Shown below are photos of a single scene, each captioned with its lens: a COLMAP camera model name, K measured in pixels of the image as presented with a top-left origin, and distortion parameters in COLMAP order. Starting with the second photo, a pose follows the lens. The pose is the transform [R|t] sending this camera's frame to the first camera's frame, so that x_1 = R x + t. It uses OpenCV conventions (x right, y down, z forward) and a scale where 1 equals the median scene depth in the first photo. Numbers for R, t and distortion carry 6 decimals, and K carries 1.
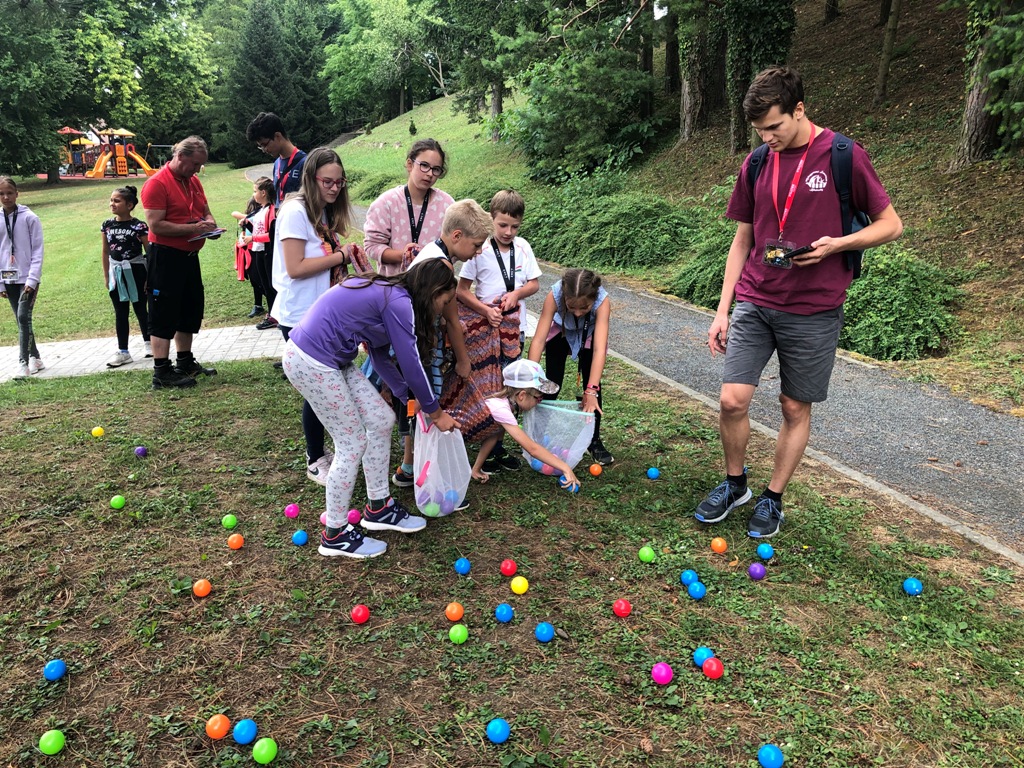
lens RADIAL K [[836.9, 0, 507.0], [0, 836.9, 381.8], [0, 0, 1]] dist [0.004147, 0.013979]
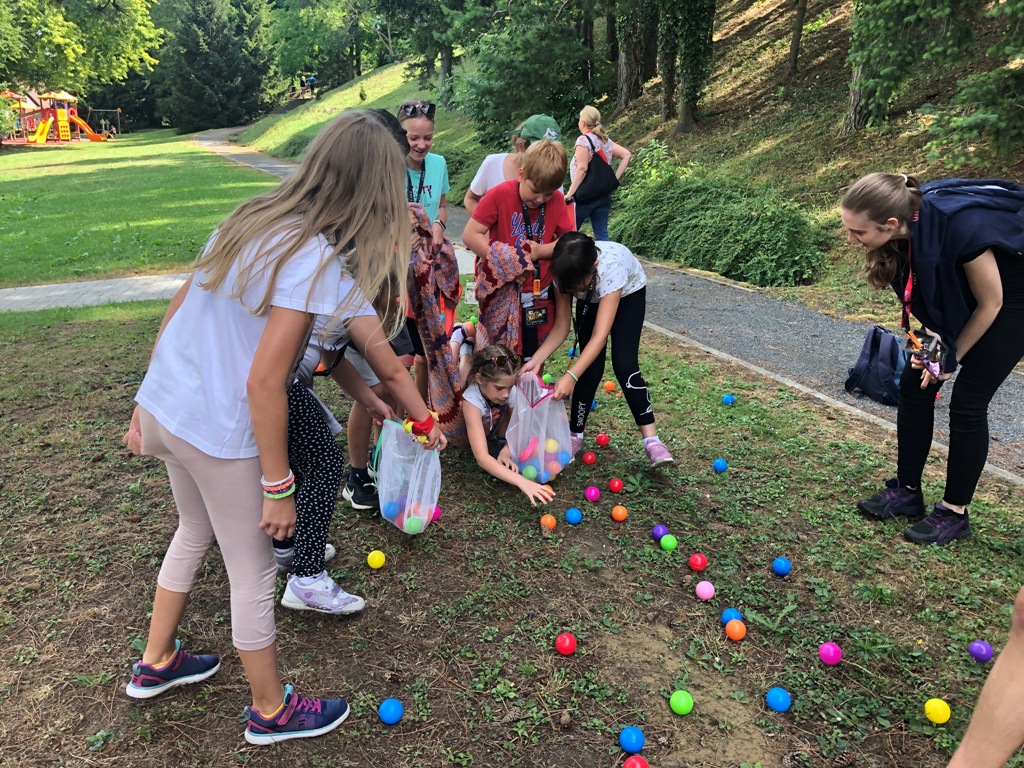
lens RADIAL K [[840.5, 0, 509.6], [0, 840.5, 374.5], [0, 0, 1]] dist [-0.007571, 0.022058]
pose [[0.998145, -0.014349, 0.059159, -0.002018], [0.012645, 0.999497, 0.029092, 0.021804], [-0.059546, -0.028290, 0.997825, -0.080294]]
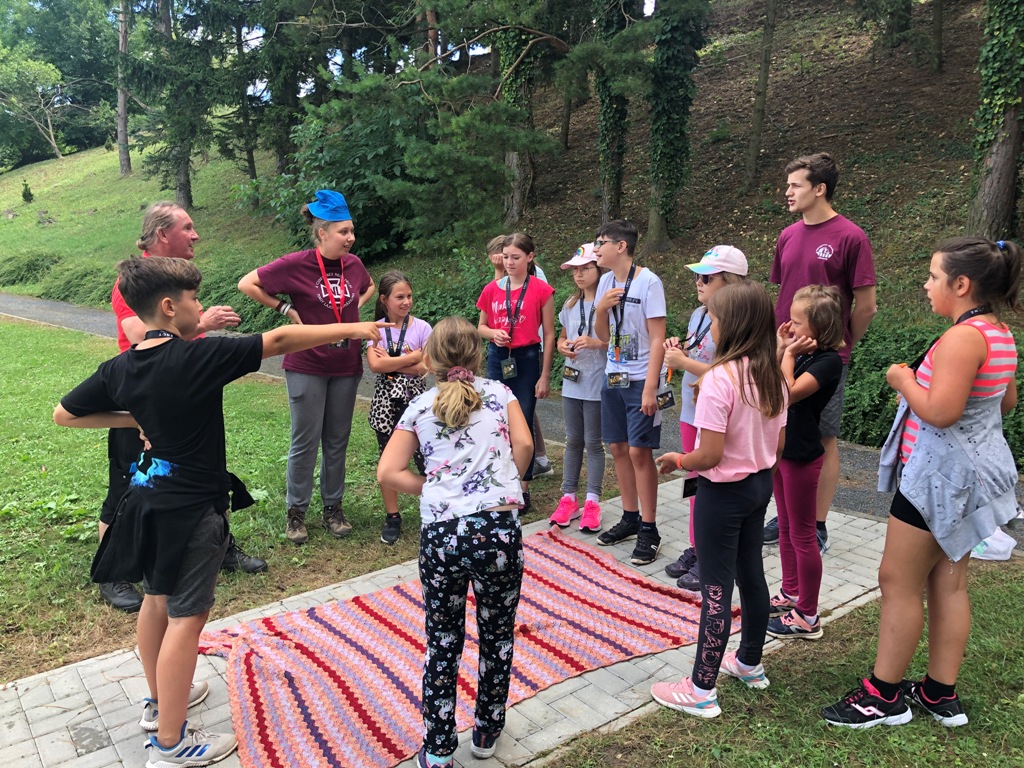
lens RADIAL K [[836.9, 0, 507.0], [0, 836.9, 381.8], [0, 0, 1]] dist [0.004147, 0.013979]
pose [[0.893958, -0.061236, 0.443947, -0.172801], [0.099586, 0.992997, -0.063562, -0.063096], [-0.436946, 0.101033, 0.893796, 0.234478]]
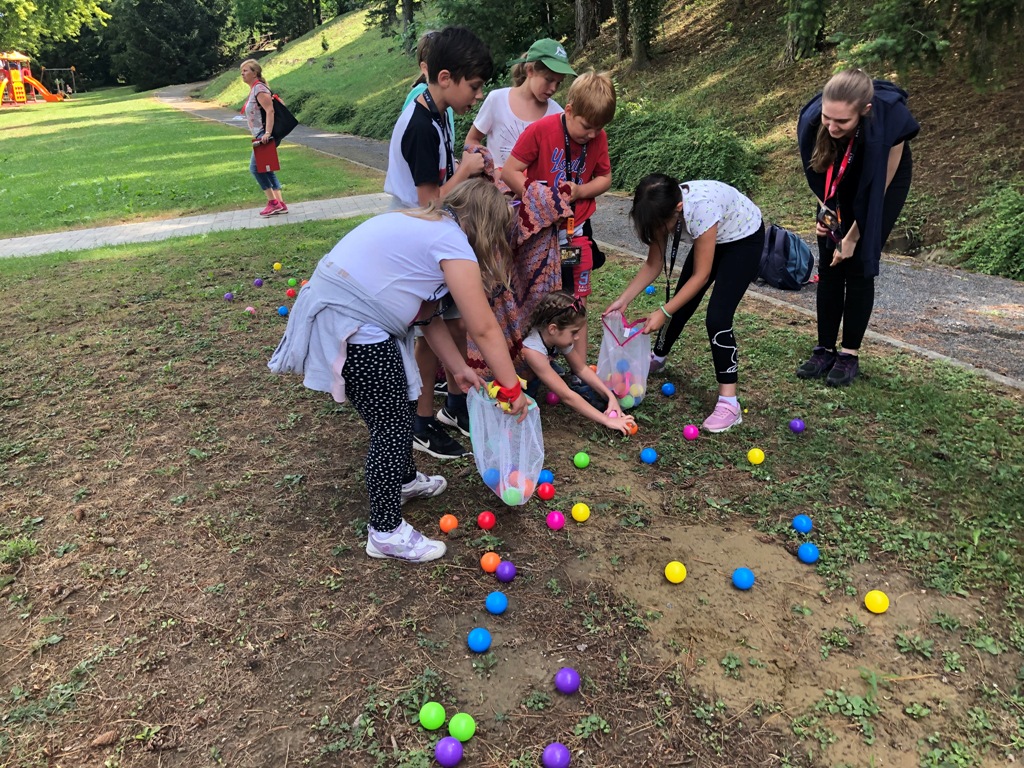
lens RADIAL K [[840.4, 0, 516.9], [0, 840.4, 376.7], [0, 0, 1]] dist [0.008686, -0.007371]
pose [[0.994030, -0.063125, 0.088995, 0.000989], [0.055084, 0.994410, 0.090085, 0.037865], [-0.094184, -0.084645, 0.991950, -0.130232]]
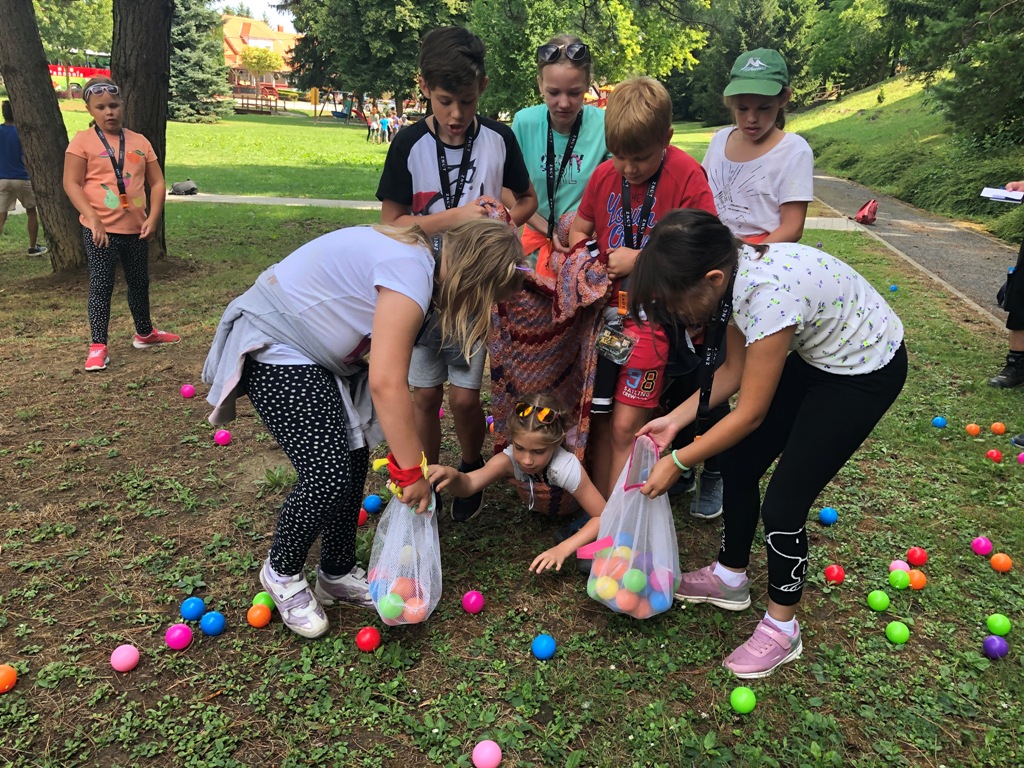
lens RADIAL K [[836.9, 0, 507.0], [0, 836.9, 381.8], [0, 0, 1]] dist [0.004147, 0.013979]
pose [[0.859329, 0.204754, -0.468647, 0.110325], [-0.185408, 0.978745, 0.087648, 0.078863], [0.476632, 0.011572, 0.879027, -0.270581]]
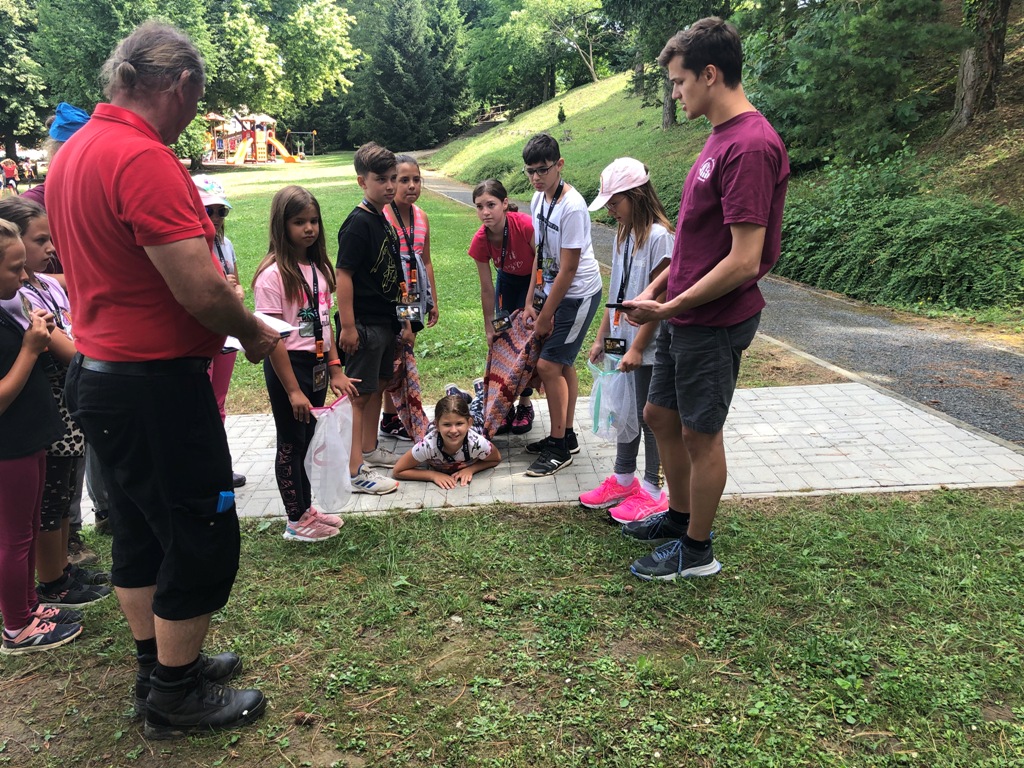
lens RADIAL K [[845.1, 0, 508.2], [0, 845.1, 367.3], [0, 0, 1]] dist [0.032187, -0.045154]
pose [[0.989679, 0.044977, -0.136057, -0.076733], [-0.046027, 0.998930, -0.004585, -0.041602], [0.135706, 0.010800, 0.990690, 0.165801]]
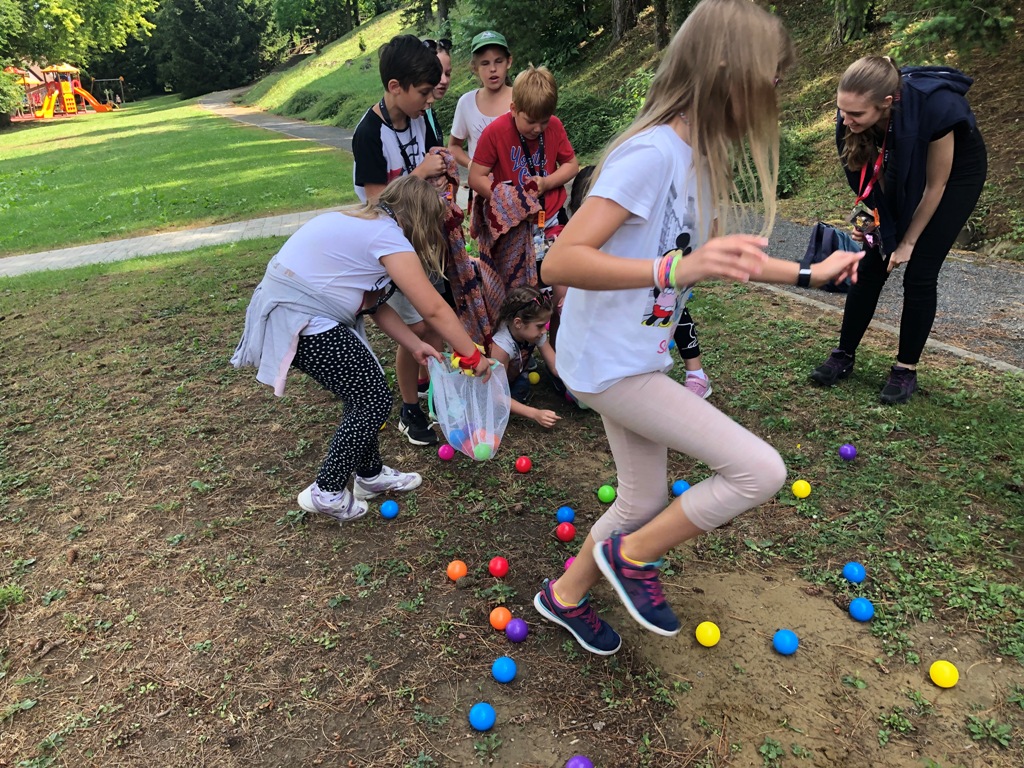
lens RADIAL K [[842.5, 0, 506.0], [0, 842.5, 384.7], [0, 0, 1]] dist [-0.003723, 0.013120]
pose [[0.996762, -0.076732, 0.024040, 0.007222], [0.073990, 0.992293, 0.099394, 0.034028], [-0.031481, -0.097293, 0.994758, -0.116673]]
